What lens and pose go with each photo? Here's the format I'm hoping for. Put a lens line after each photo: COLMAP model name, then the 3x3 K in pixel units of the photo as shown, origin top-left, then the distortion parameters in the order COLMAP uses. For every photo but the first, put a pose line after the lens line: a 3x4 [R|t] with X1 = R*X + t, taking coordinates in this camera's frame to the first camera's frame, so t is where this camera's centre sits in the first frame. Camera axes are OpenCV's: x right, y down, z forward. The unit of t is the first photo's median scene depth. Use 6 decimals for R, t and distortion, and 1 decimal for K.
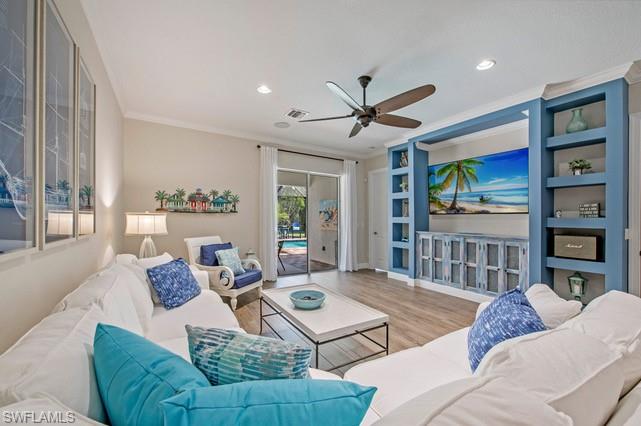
lens RADIAL K [[260.5, 0, 322.5], [0, 260.5, 216.5], [0, 0, 1]] dist [0.001189, 0.000035]
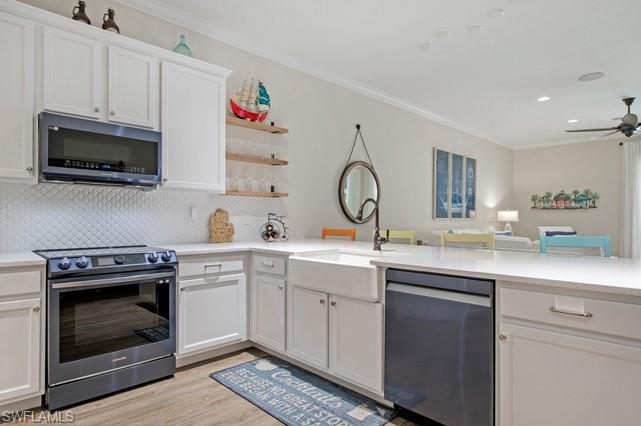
lens RADIAL K [[372.8, 0, 321.9], [0, 372.8, 218.0], [0, 0, 1]] dist [-0.012224, -0.000717]
pose [[0.221400, -0.008661, -0.975145, 1.136453], [0.007109, 0.999948, -0.007267, 0.037987], [0.975157, -0.005324, 0.221450, -0.613432]]
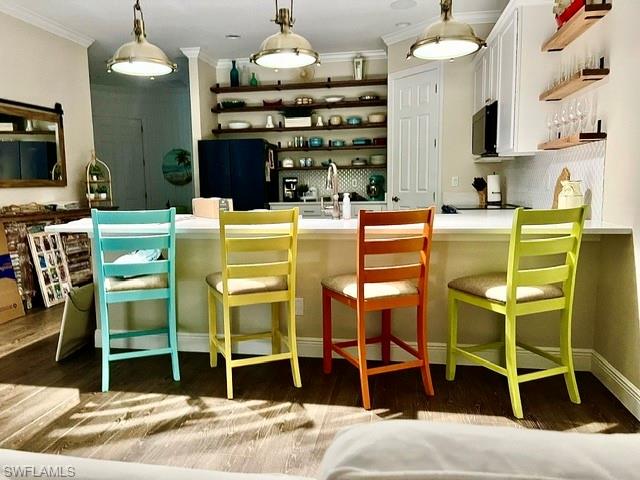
lens RADIAL K [[486.2, 0, 315.9], [0, 486.2, 245.5], [0, 0, 1]] dist [0.049665, -0.082150]
pose [[-0.743962, -0.080713, 0.663330, 0.057652], [0.006161, 0.991808, 0.127591, 0.033556], [-0.668194, 0.099010, -0.737370, 0.196044]]
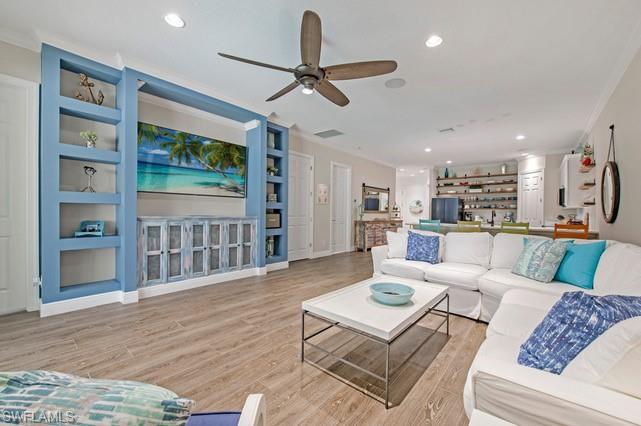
lens RADIAL K [[257.4, 0, 321.6], [0, 257.4, 215.3], [0, 0, 1]] dist [-0.002333, -0.000900]
pose [[-0.308745, -0.027021, 0.950761, -0.446186], [-0.027705, 0.999428, 0.019407, 0.032774], [-0.950741, -0.020349, -0.309317, 0.865560]]
